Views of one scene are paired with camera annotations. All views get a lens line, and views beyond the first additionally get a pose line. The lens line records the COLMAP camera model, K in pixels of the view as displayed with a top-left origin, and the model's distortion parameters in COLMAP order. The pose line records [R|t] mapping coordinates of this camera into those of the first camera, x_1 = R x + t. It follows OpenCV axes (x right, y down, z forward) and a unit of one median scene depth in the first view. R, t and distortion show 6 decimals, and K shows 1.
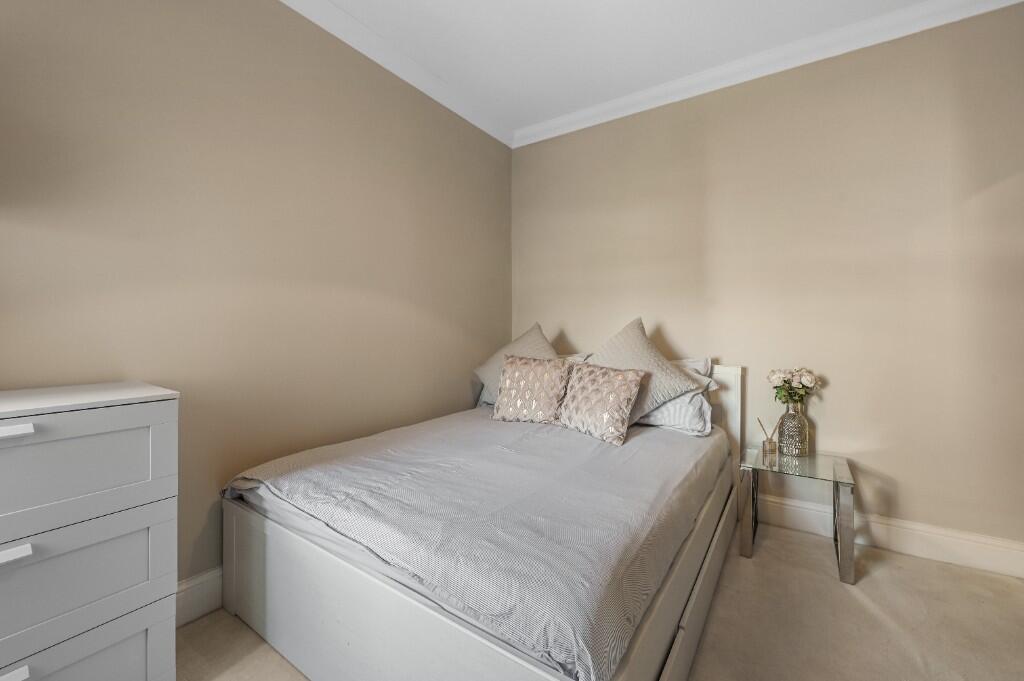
lens RADIAL K [[414.0, 0, 512.0], [0, 414.0, 340.5], [0, 0, 1]] dist [-0.001829, 0.000220]
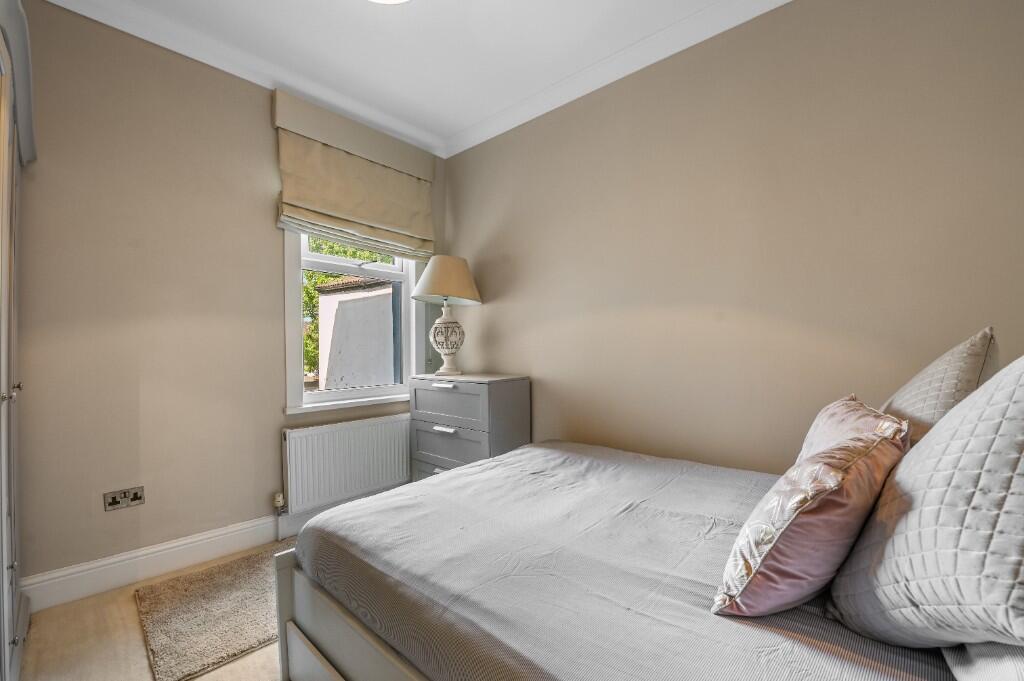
lens RADIAL K [[414.0, 0, 512.0], [0, 414.0, 340.5], [0, 0, 1]] dist [-0.001829, 0.000220]
pose [[-0.119203, -0.018240, -0.992702, 1.074010], [-0.016583, 0.999728, -0.016377, -0.035769], [0.992731, 0.014510, -0.119473, 1.226111]]
